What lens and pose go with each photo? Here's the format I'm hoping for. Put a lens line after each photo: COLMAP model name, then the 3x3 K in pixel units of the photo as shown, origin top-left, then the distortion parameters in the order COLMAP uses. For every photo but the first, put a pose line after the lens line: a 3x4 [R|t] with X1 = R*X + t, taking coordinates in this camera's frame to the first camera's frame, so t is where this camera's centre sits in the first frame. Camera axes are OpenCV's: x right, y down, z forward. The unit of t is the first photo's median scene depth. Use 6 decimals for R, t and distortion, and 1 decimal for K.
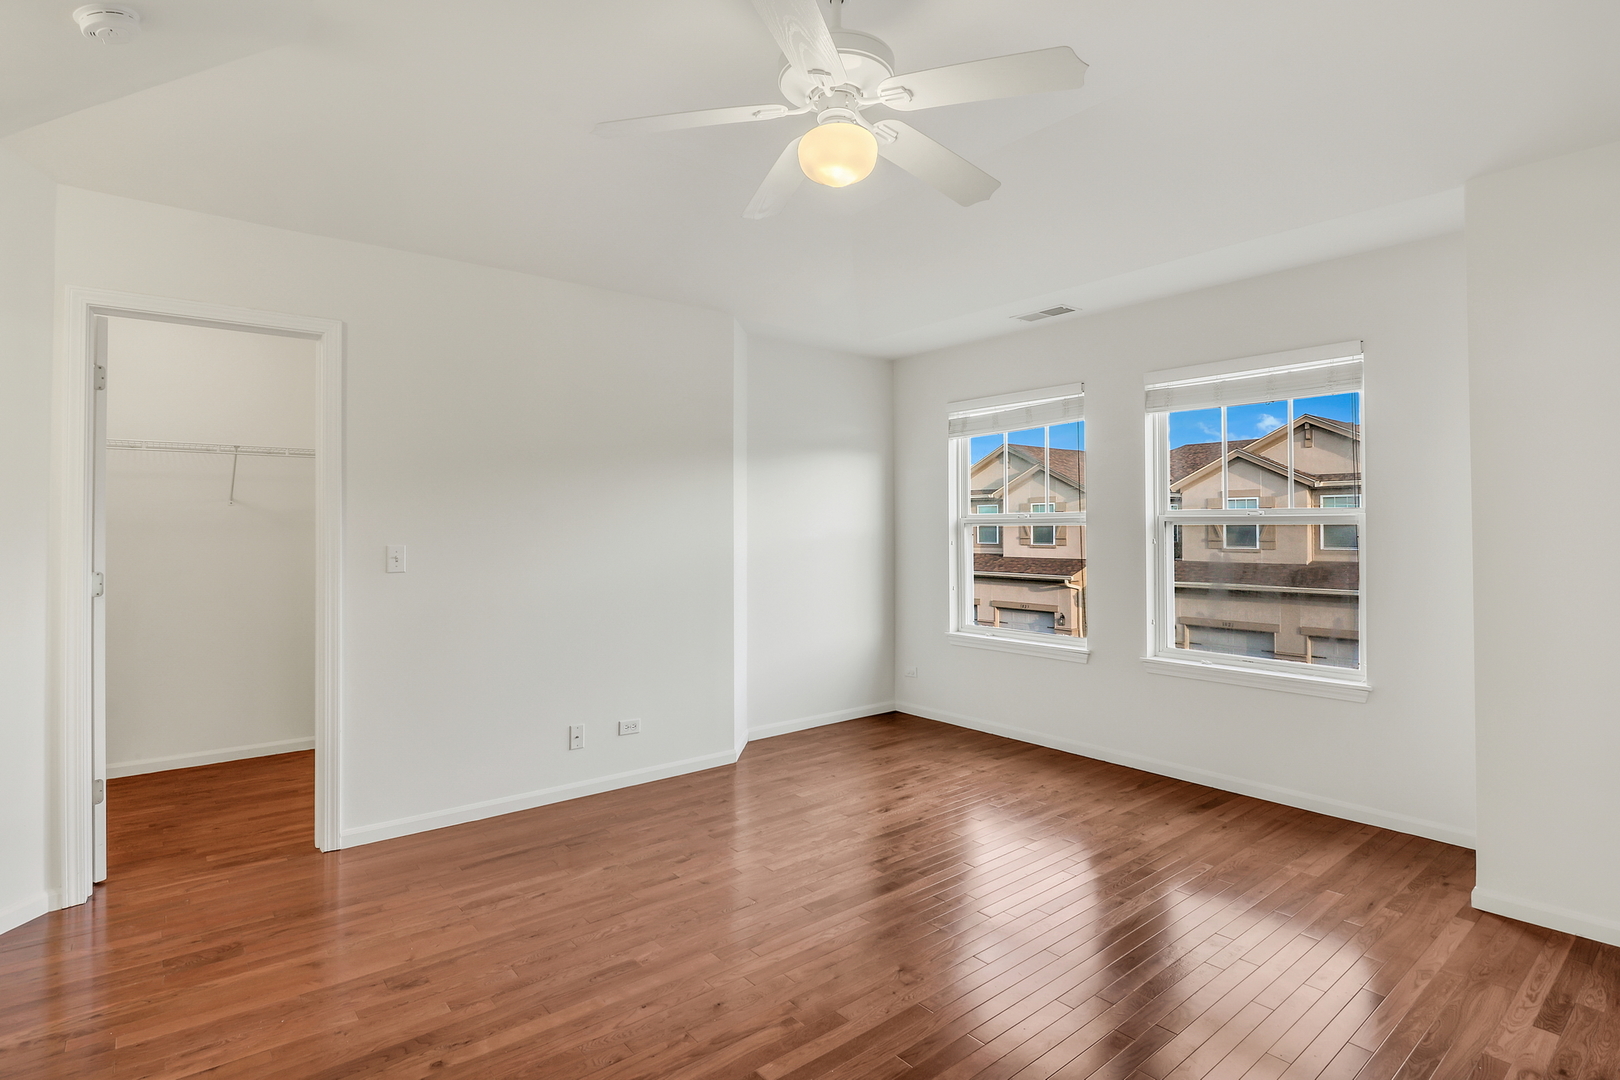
lens RADIAL K [[833.7, 0, 810.0], [0, 833.7, 540.0], [0, 0, 1]] dist [0.001555, -0.015589]
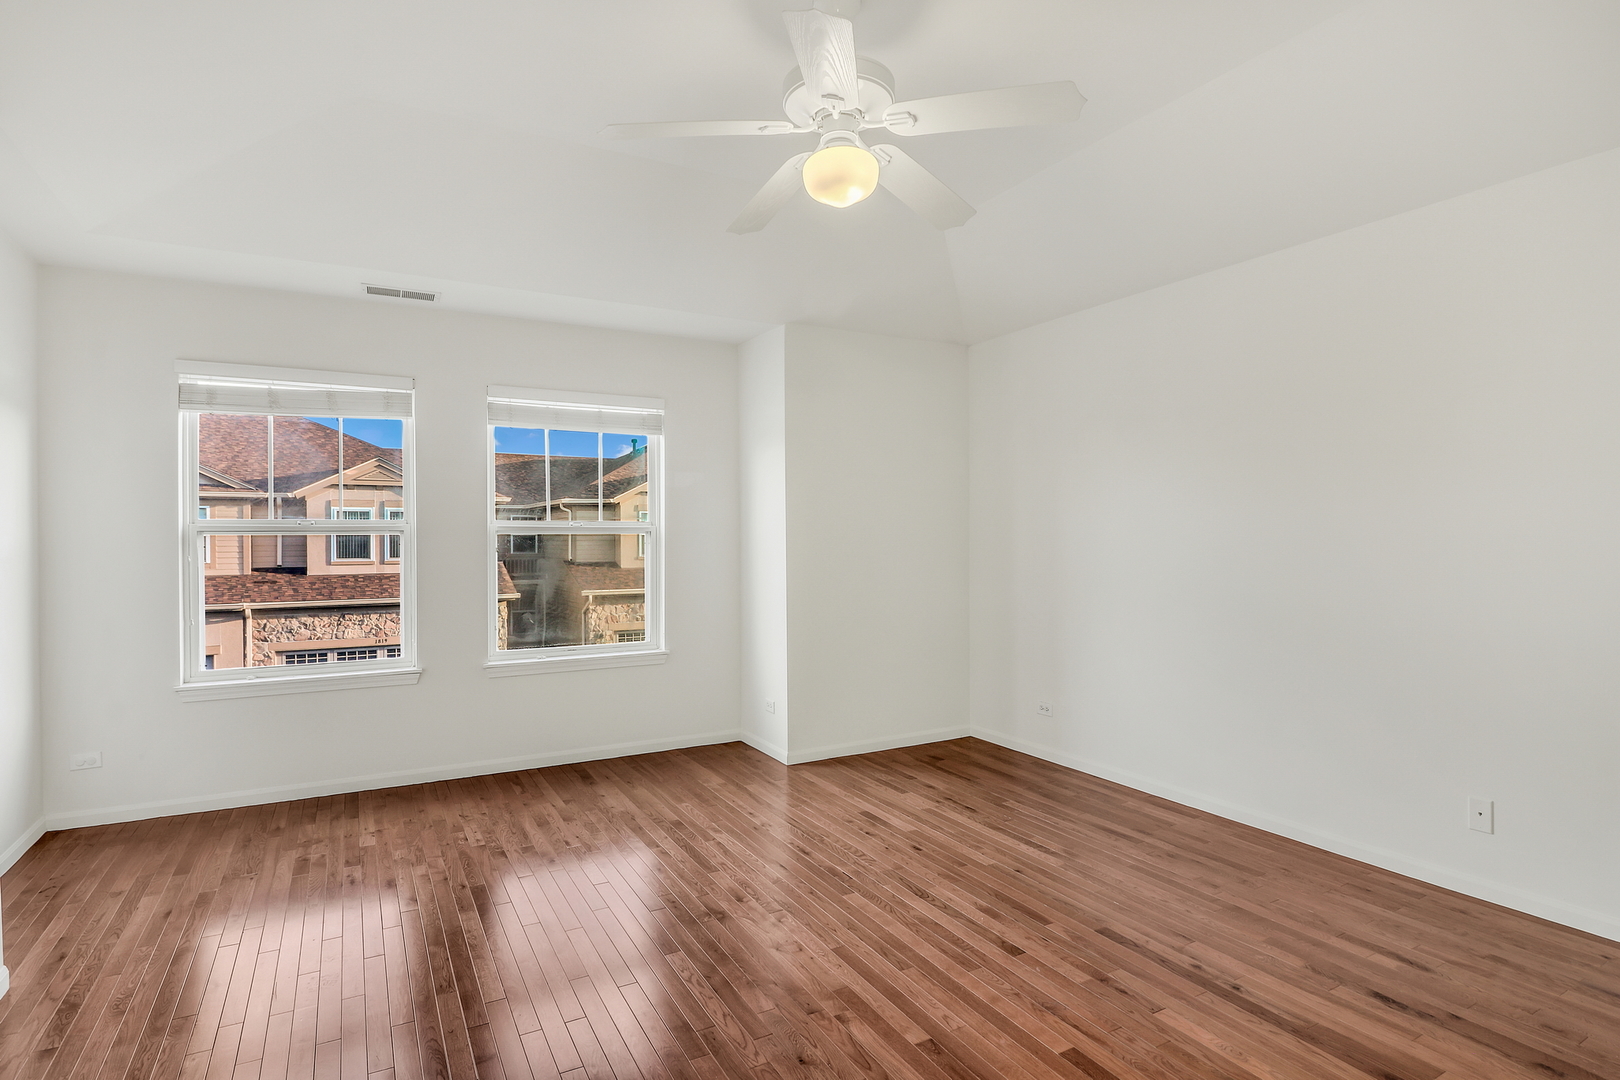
lens RADIAL K [[804.2, 0, 810.0], [0, 804.2, 540.0], [0, 0, 1]] dist [-0.001978, -0.000116]
pose [[0.176628, 0.000719, 0.984277, -0.505612], [0.022293, 0.999740, -0.004731, 0.003279], [-0.984025, 0.022779, 0.176567, 0.439052]]
